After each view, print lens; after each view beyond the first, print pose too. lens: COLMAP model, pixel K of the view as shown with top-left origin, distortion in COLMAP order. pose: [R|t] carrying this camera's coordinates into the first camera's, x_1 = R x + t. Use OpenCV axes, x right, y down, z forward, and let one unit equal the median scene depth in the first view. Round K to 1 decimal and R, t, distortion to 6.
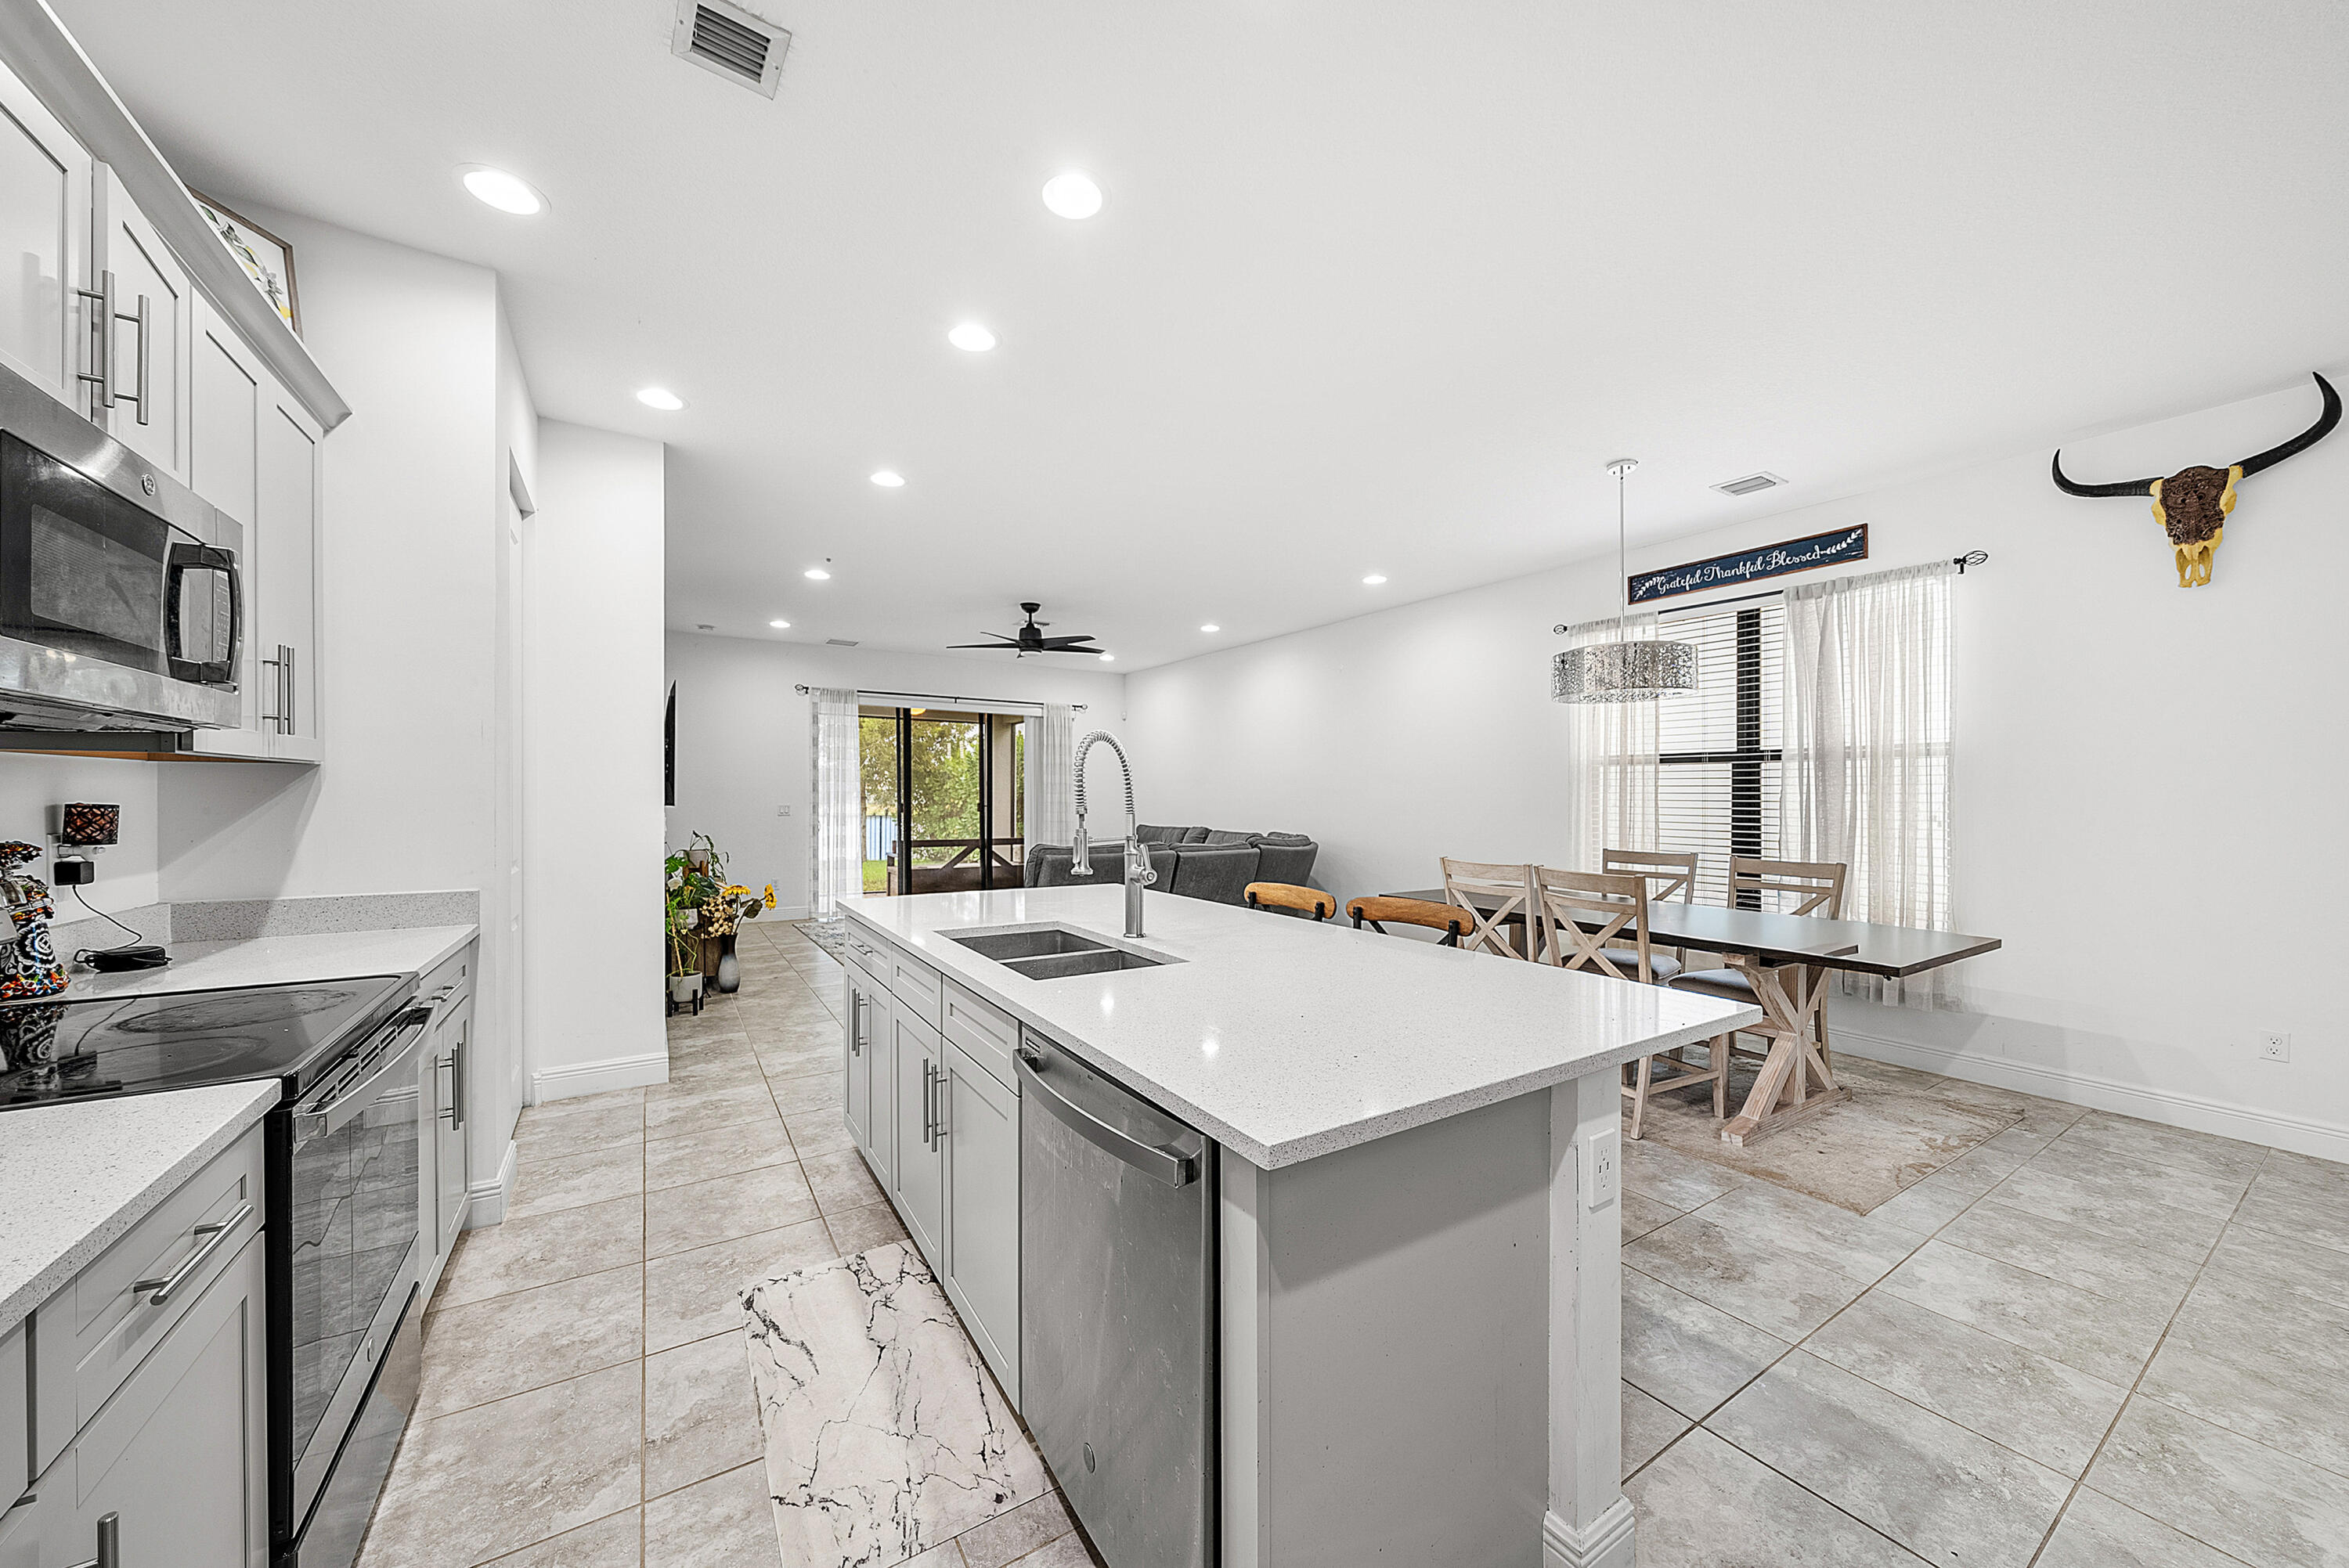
lens RADIAL K [[838.6, 0, 1144.9], [0, 838.6, 803.0], [0, 0, 1]] dist [-0.006708, -0.000128]
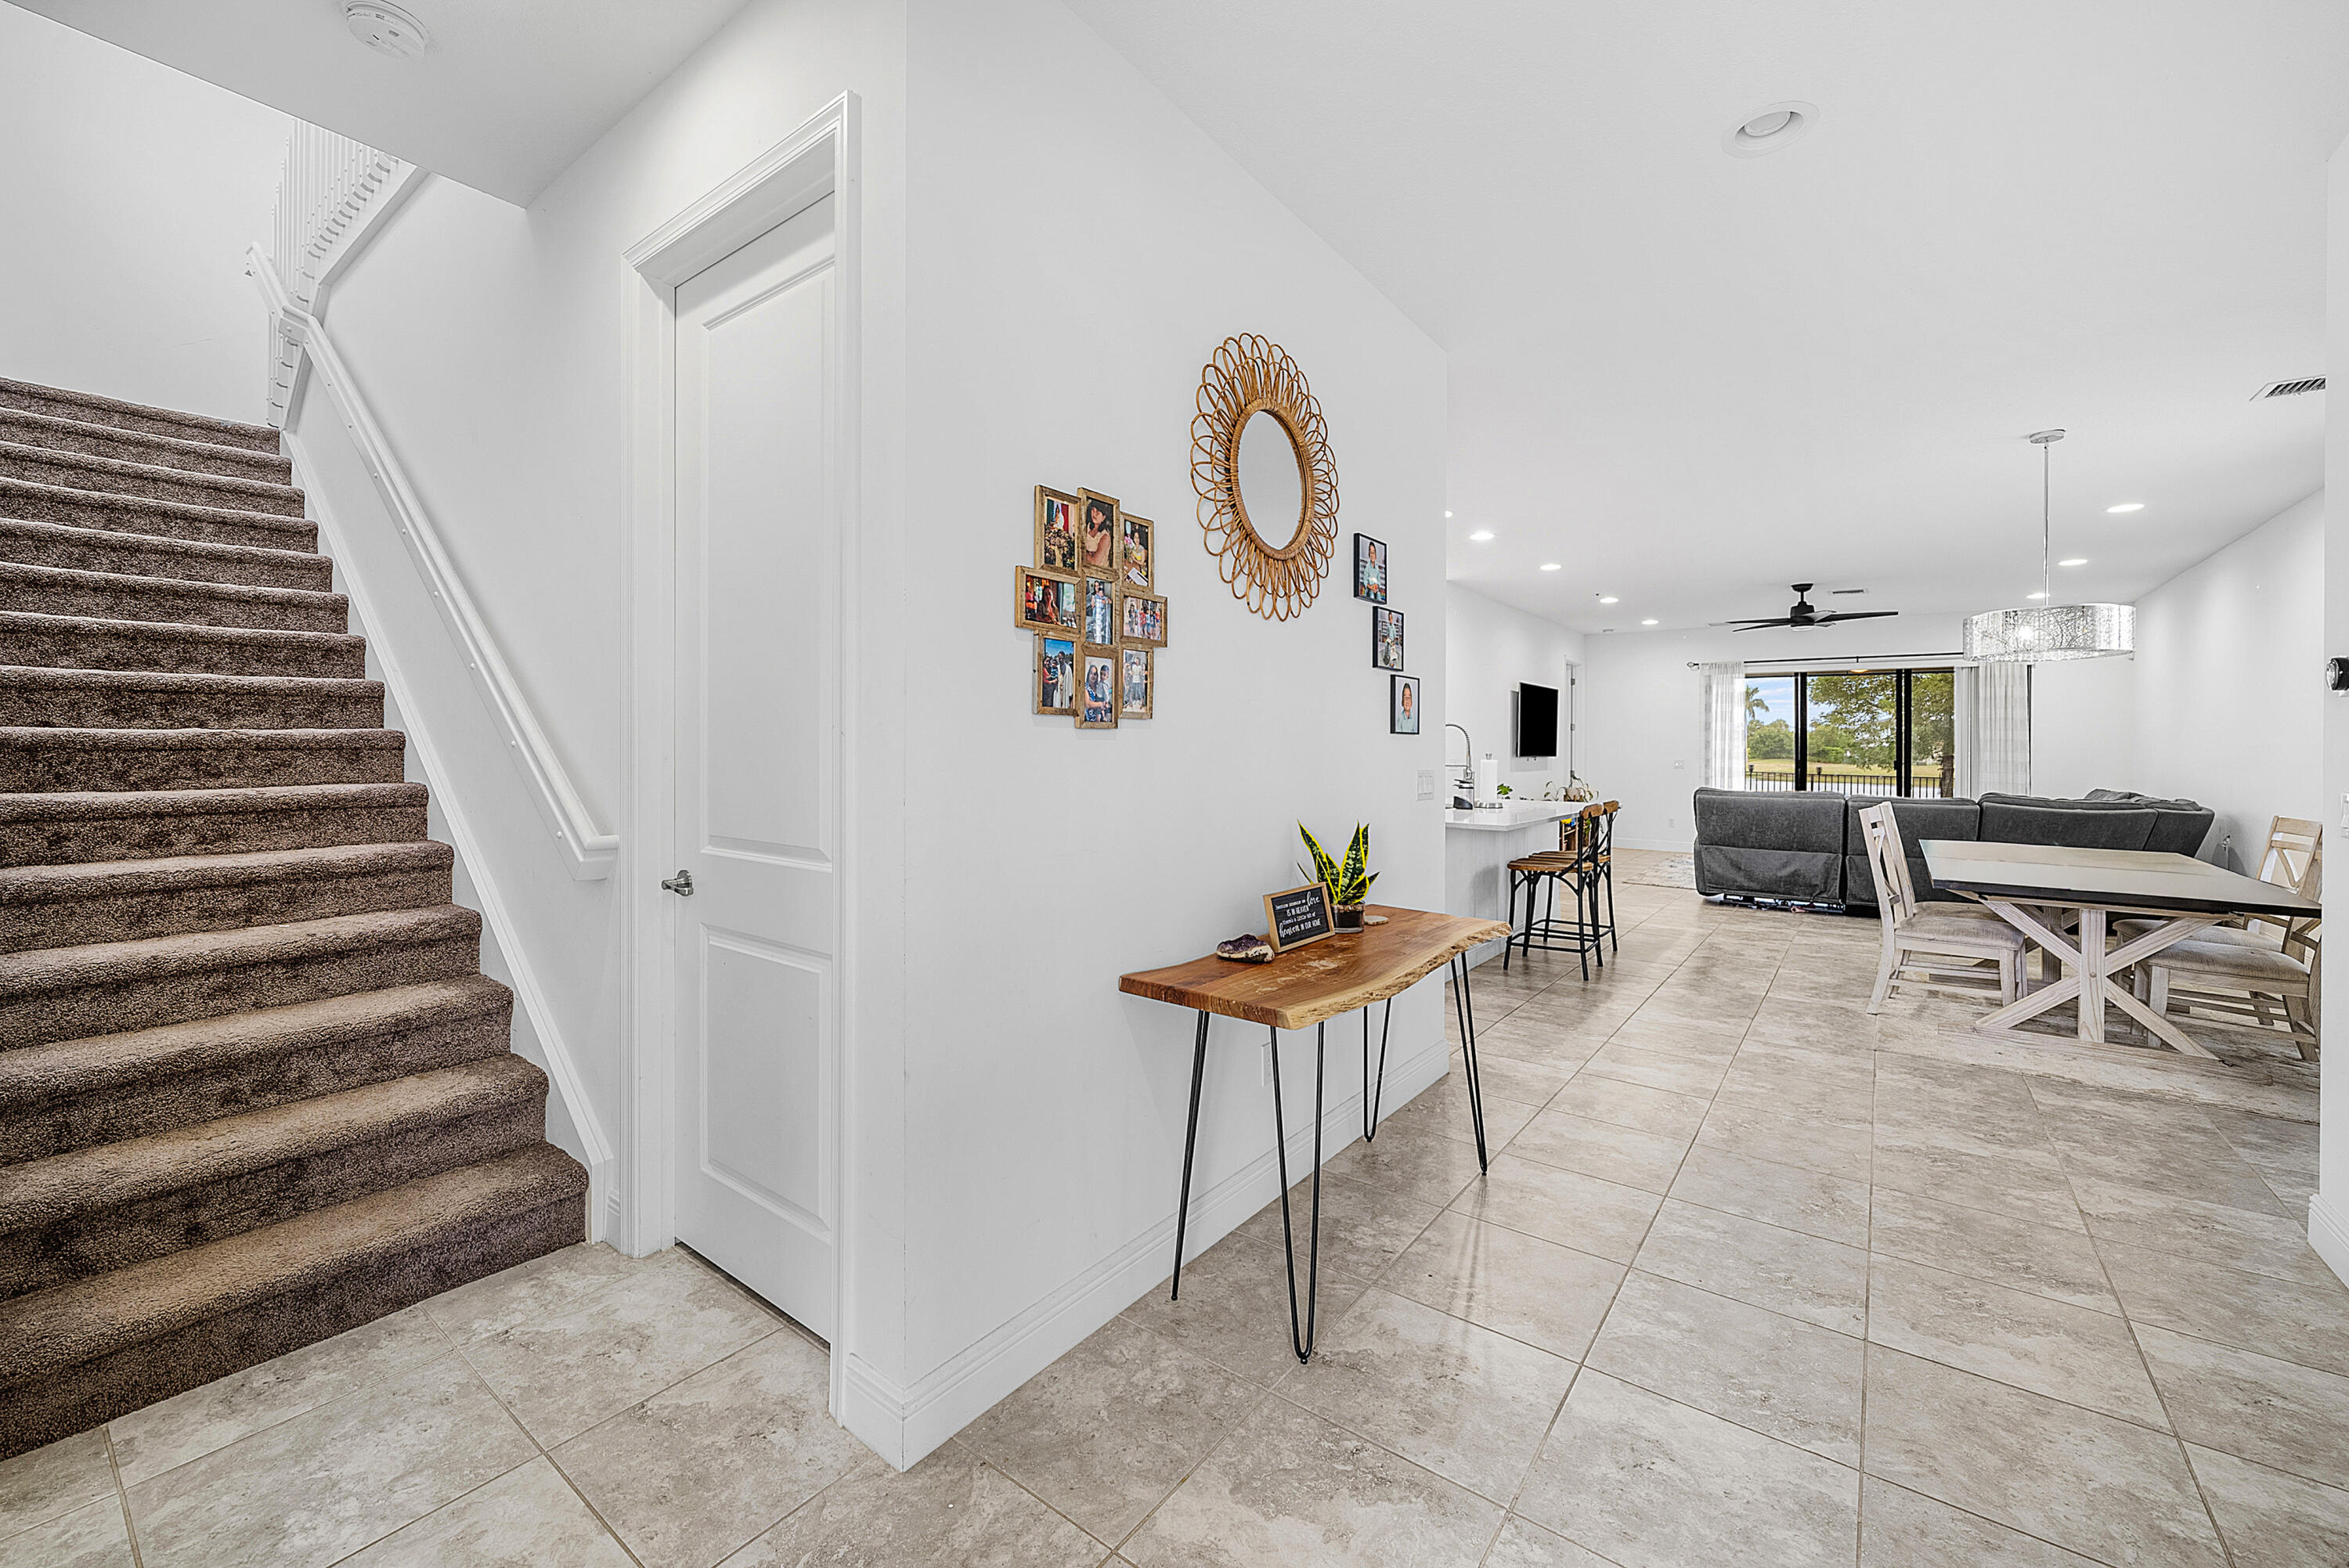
lens RADIAL K [[935.6, 0, 1193.8], [0, 935.6, 752.3], [0, 0, 1]] dist [-0.001729, -0.003383]
pose [[0.386914, 0.002533, -0.922112, 1.110010], [-0.013176, 0.999909, -0.002782, 0.008939], [0.922022, 0.013226, 0.386912, -0.395670]]
